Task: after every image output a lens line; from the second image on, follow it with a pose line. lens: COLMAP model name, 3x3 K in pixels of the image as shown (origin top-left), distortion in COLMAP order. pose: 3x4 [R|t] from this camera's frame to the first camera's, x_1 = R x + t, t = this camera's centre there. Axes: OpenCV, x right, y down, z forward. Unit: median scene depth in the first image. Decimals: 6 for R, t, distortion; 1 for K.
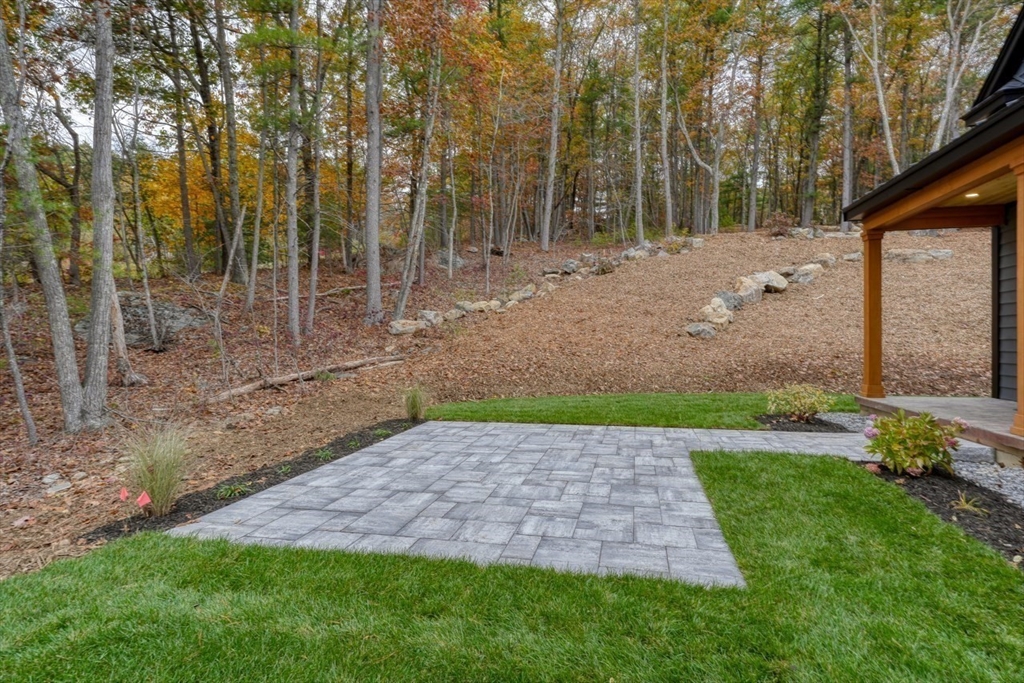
lens RADIAL K [[546.7, 0, 546.1], [0, 546.7, 338.5], [0, 0, 1]] dist [0.034137, -0.000846]
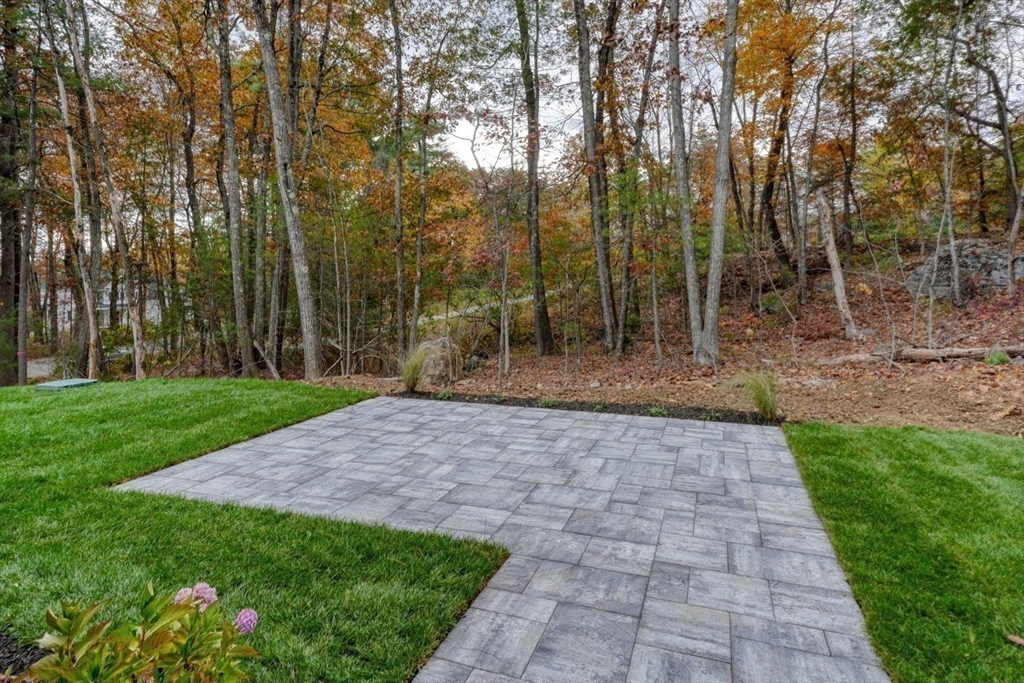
lens RADIAL K [[576.3, 0, 512.0], [0, 576.3, 341.5], [0, 0, 1]] dist [0.001984, -0.001249]
pose [[-0.184115, 0.097881, -0.978019, 1.006288], [0.004036, 0.995096, 0.098831, -0.050205], [0.982896, 0.014249, -0.183607, 1.448109]]
